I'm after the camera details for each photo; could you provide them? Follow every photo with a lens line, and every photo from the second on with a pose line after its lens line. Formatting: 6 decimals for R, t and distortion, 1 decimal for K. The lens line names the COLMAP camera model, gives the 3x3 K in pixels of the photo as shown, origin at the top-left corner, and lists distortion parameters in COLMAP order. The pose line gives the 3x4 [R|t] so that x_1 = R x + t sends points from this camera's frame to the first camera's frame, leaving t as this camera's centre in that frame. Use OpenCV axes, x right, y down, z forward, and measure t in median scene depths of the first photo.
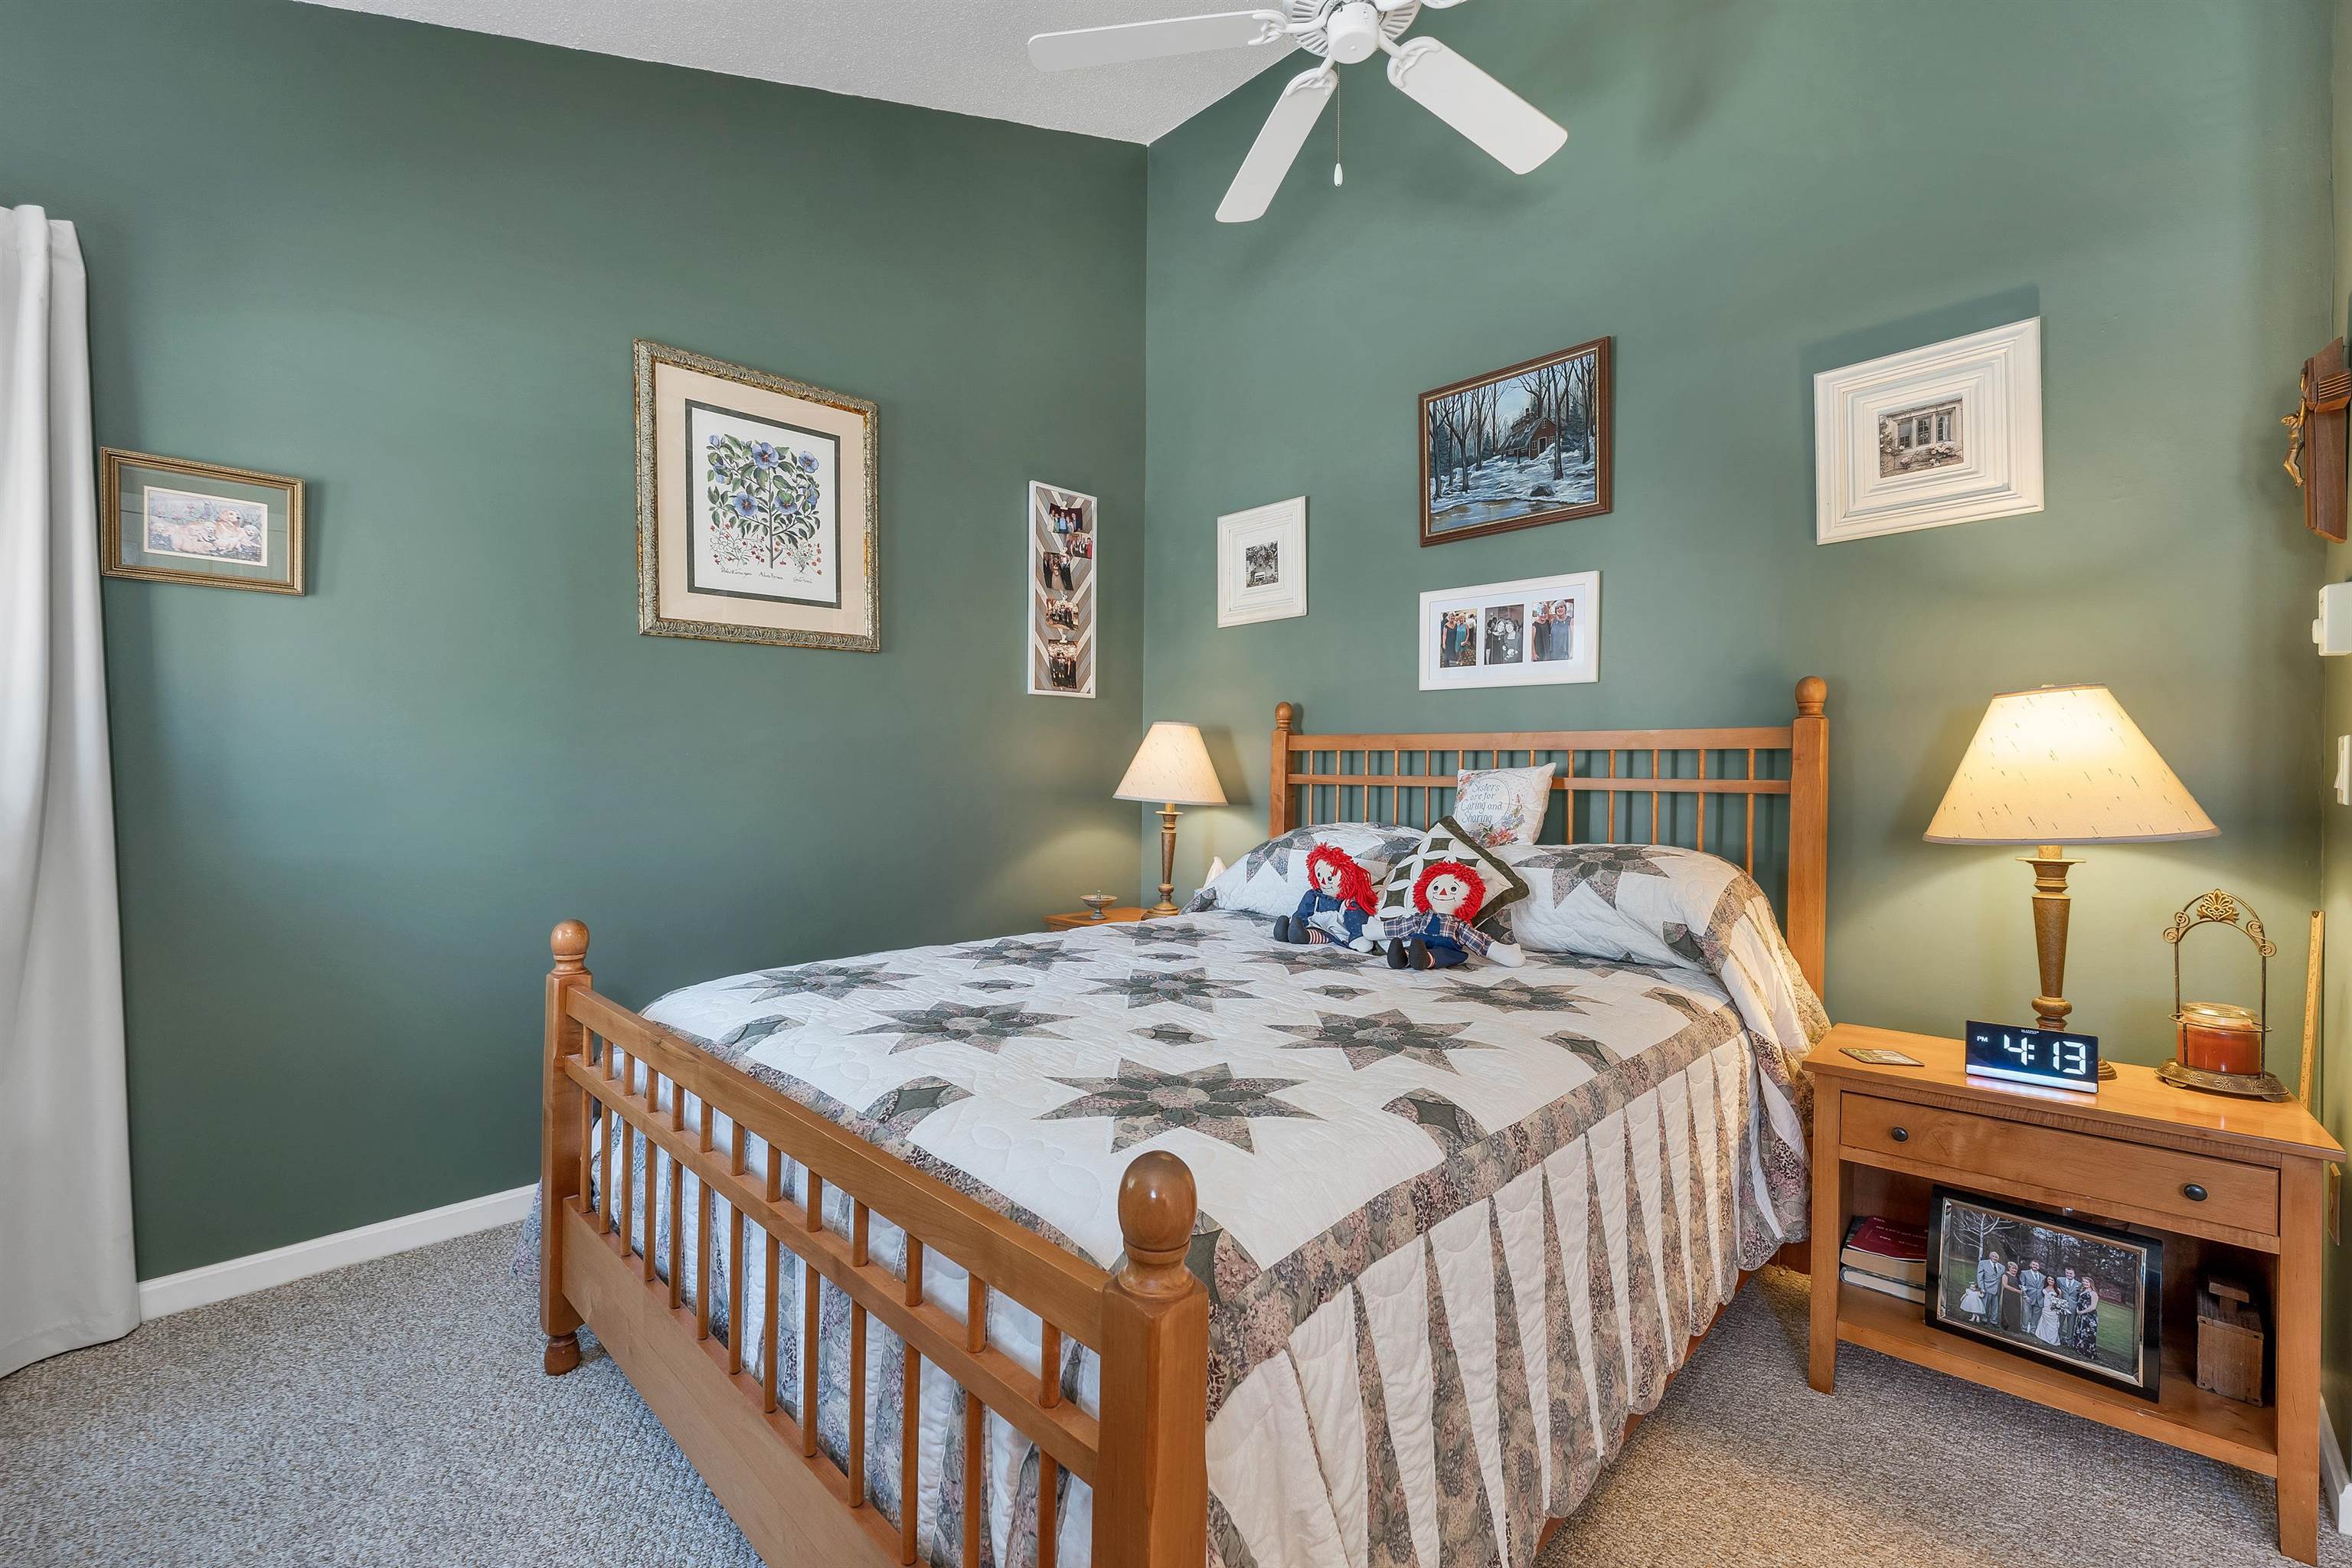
lens RADIAL K [[970.5, 0, 1179.4], [0, 970.5, 785.2], [0, 0, 1]] dist [-0.002539, -0.000093]
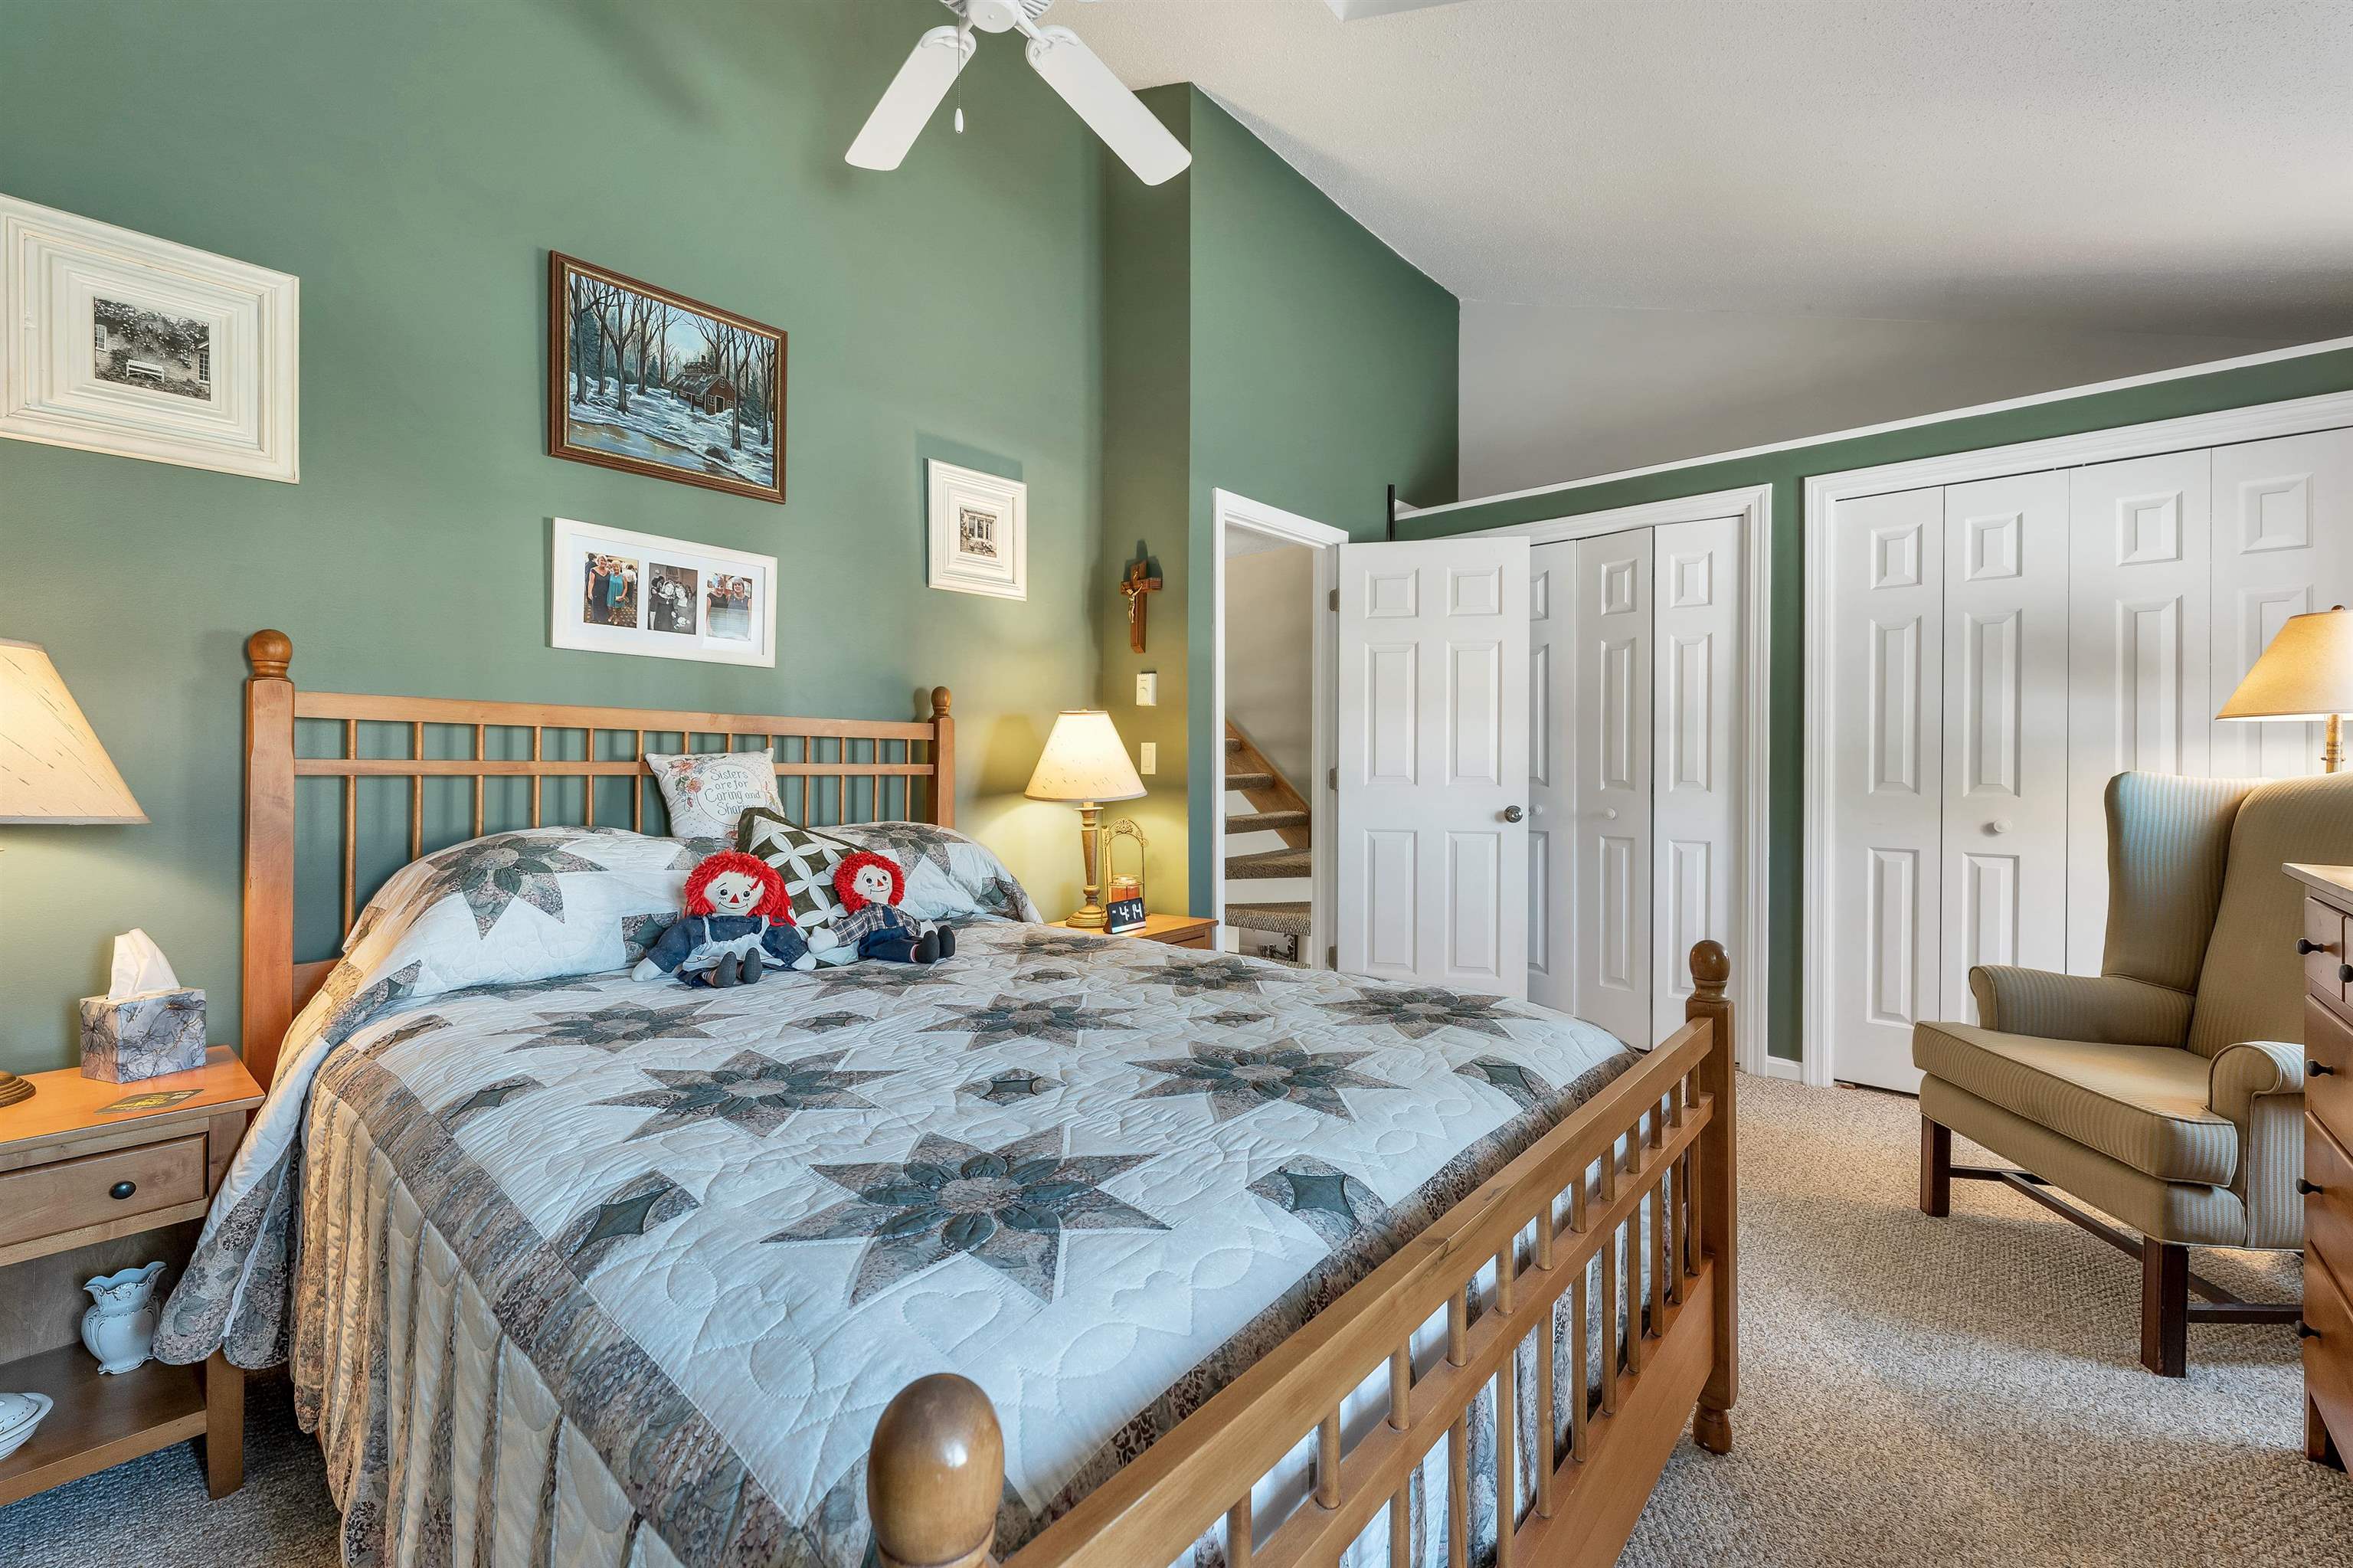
lens RADIAL K [[971.0, 0, 1177.2], [0, 971.0, 769.3], [0, 0, 1]] dist [-0.002539, -0.000093]
pose [[-0.058357, -0.014670, 0.998188, -0.551411], [0.003819, 0.999881, 0.014918, -0.013257], [-0.998288, 0.004683, -0.058294, 0.585258]]
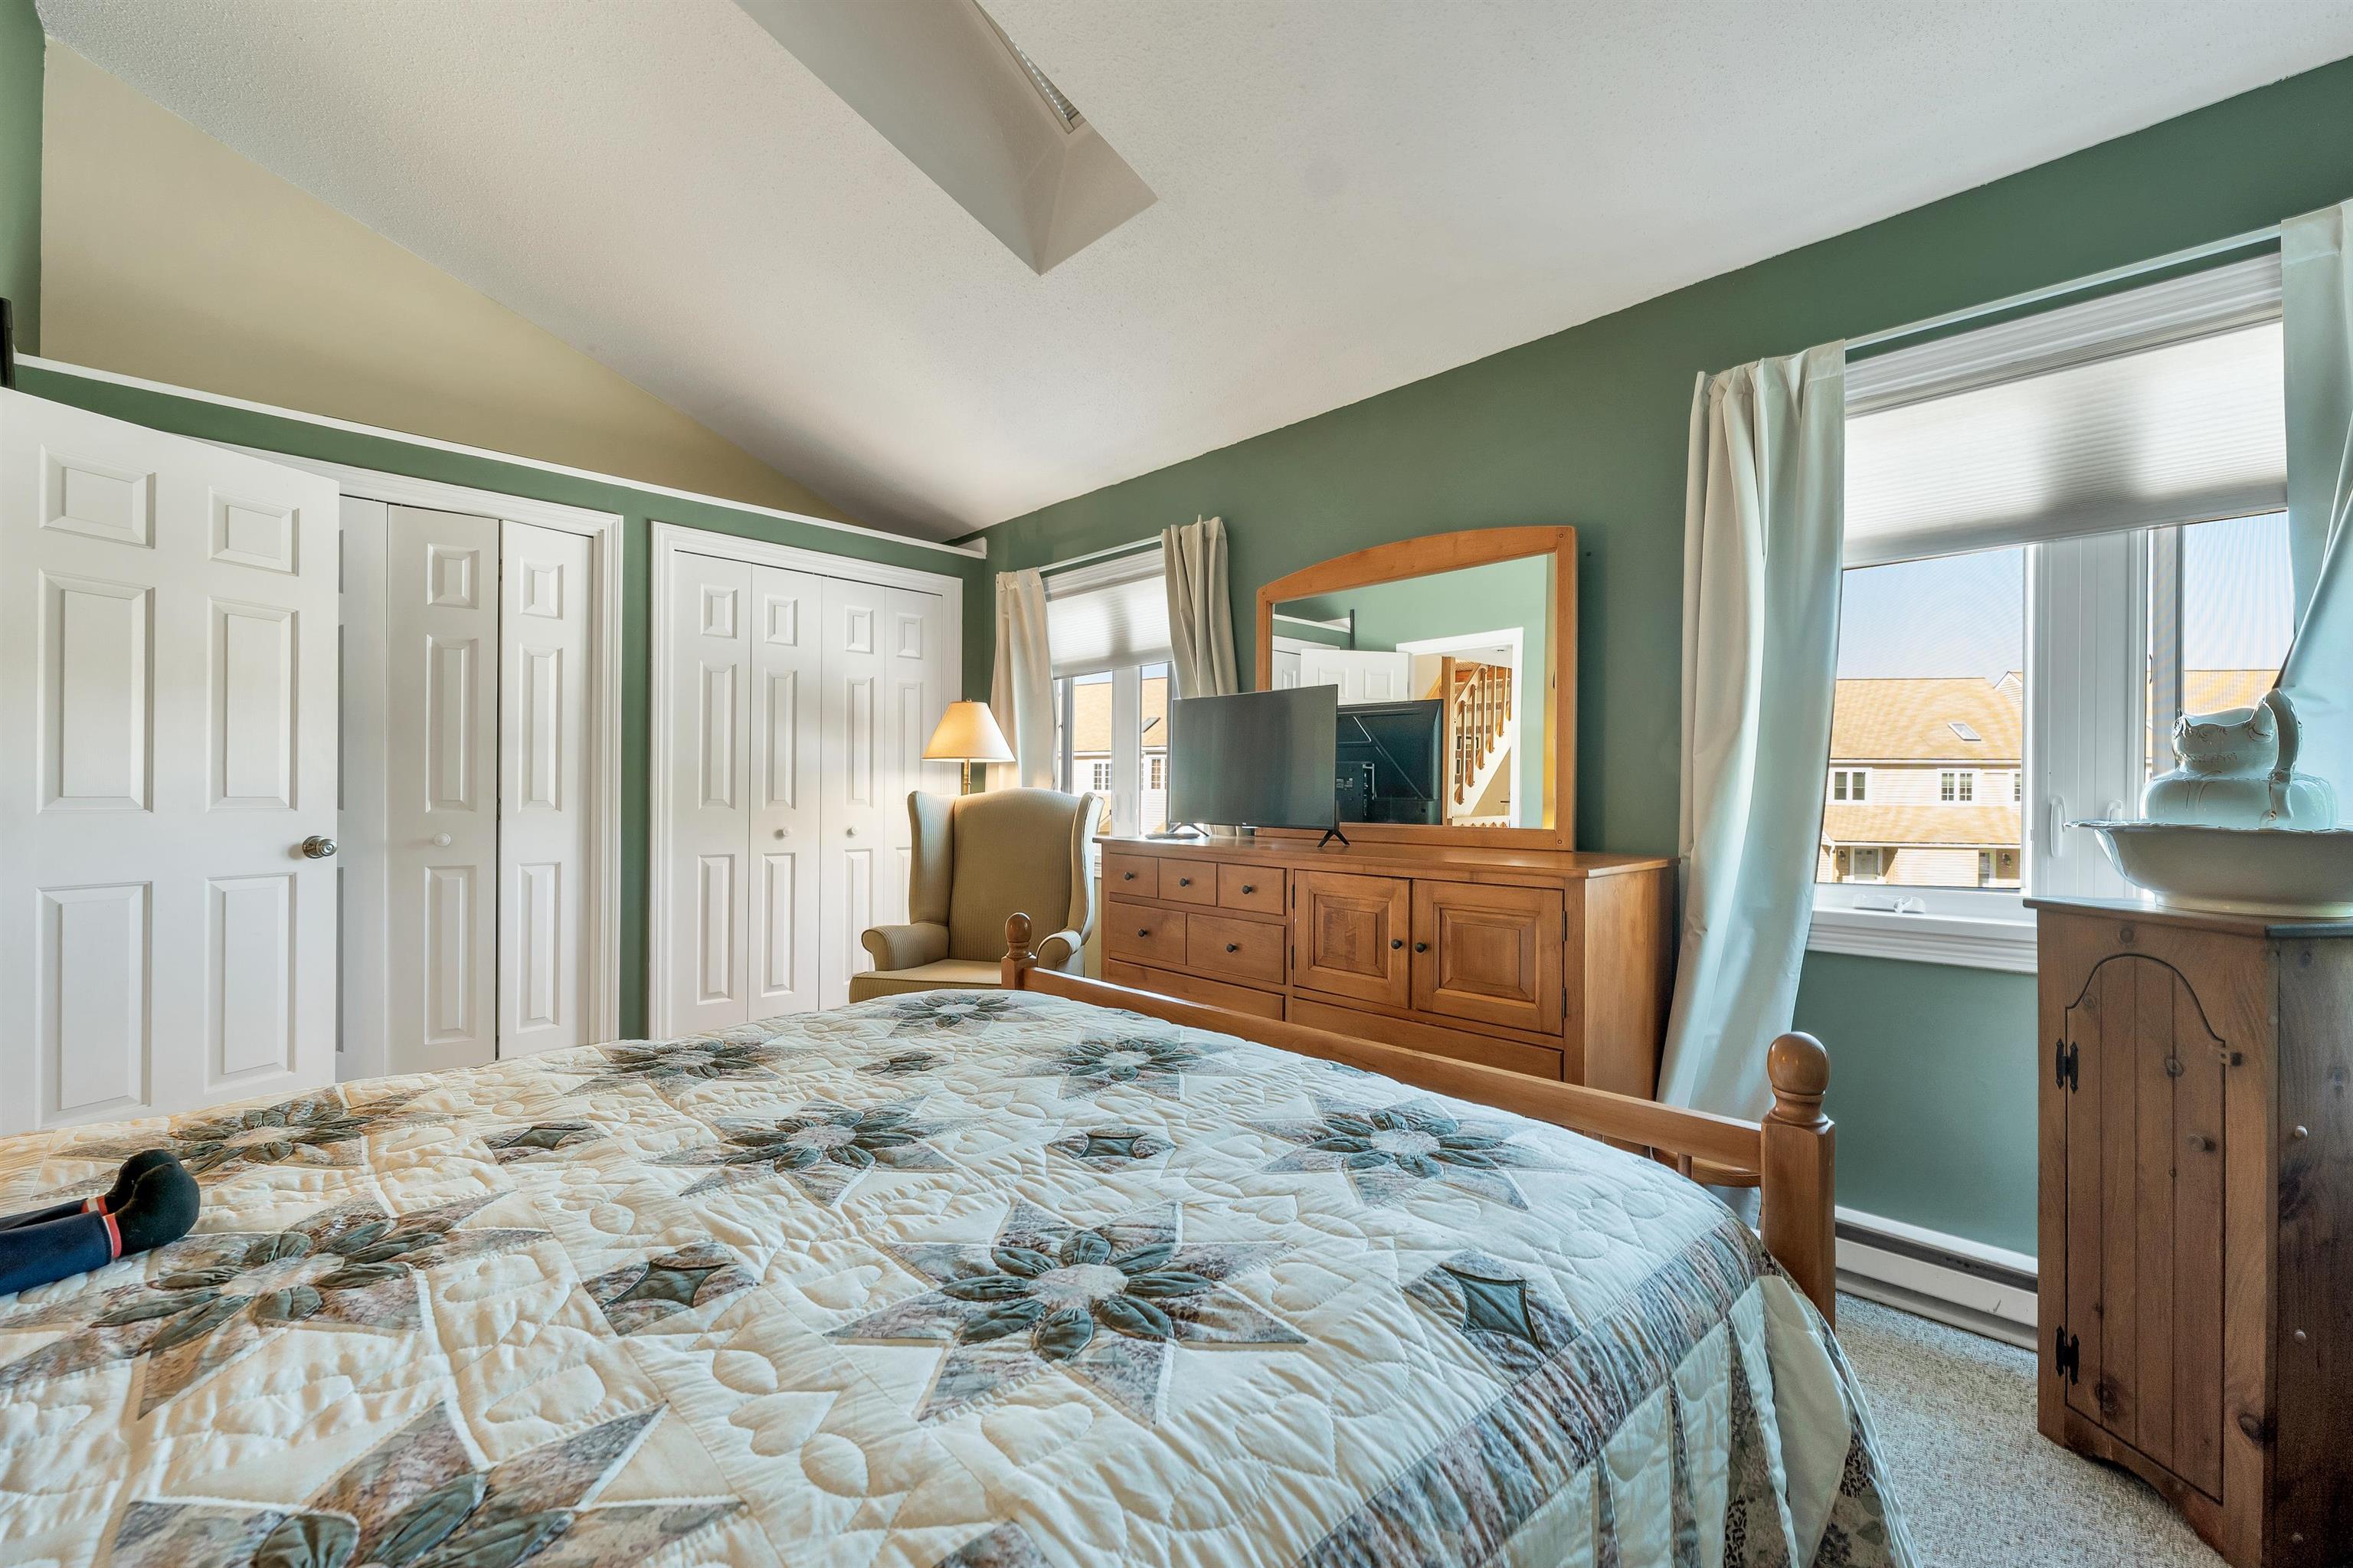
lens RADIAL K [[971.0, 0, 1175.4], [0, 971.0, 786.7], [0, 0, 1]] dist [-0.002539, -0.000093]
pose [[-0.999646, -0.017463, 0.020050, -0.068503], [-0.017454, 0.999847, 0.000624, -0.006901], [-0.020058, 0.000273, -0.999799, 1.101448]]
